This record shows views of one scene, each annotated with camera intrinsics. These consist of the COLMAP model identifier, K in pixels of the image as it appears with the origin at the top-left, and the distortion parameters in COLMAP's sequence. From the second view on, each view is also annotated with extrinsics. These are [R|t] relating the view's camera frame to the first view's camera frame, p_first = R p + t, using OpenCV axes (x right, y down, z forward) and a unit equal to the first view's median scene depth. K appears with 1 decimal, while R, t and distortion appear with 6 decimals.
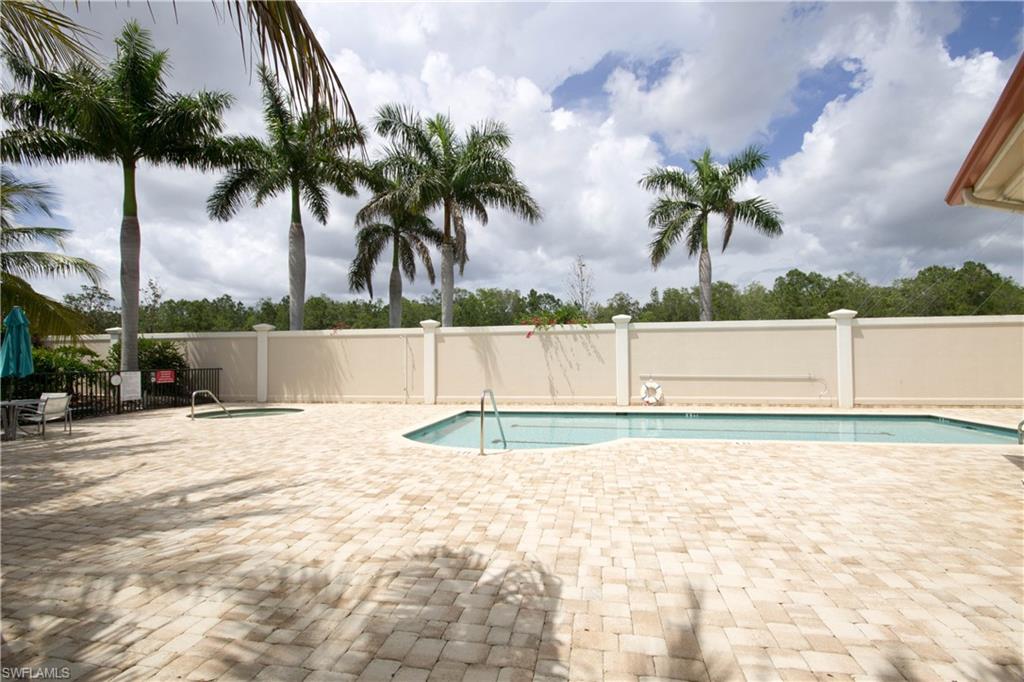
lens RADIAL K [[481.7, 0, 511.9], [0, 481.7, 331.7], [0, 0, 1]] dist [0.009759, 0.000306]
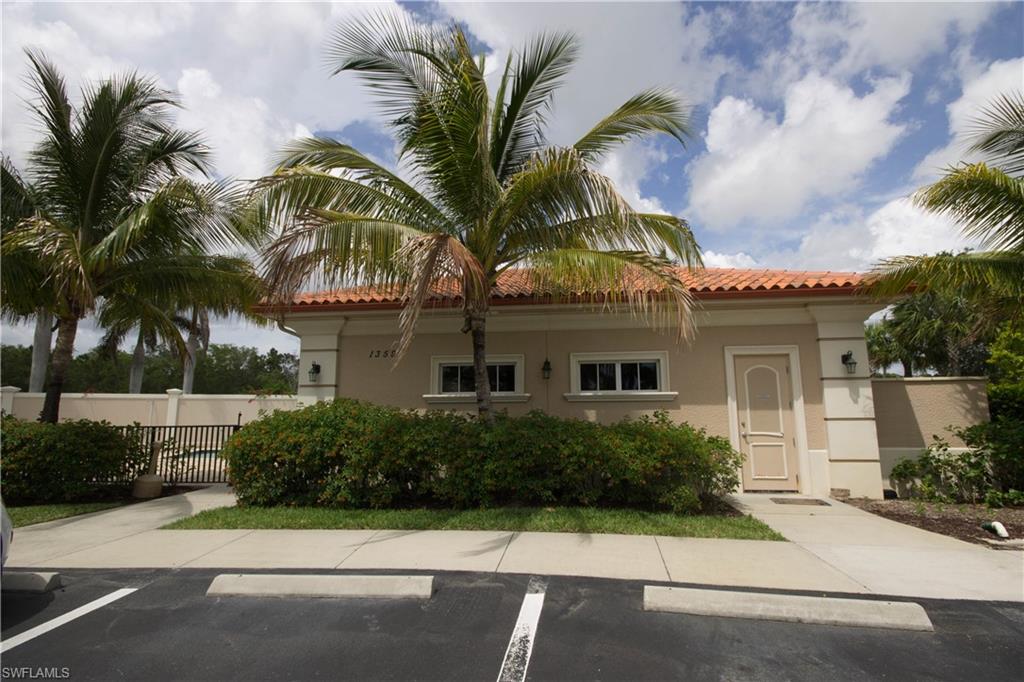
lens RADIAL K [[481.7, 0, 511.9], [0, 481.7, 331.7], [0, 0, 1]] dist [0.009759, 0.000306]
pose [[0.877361, 0.089533, 0.471405, 0.012447], [-0.030937, 0.990948, -0.130630, -0.029811], [-0.478833, 0.100026, 0.872189, -0.633829]]
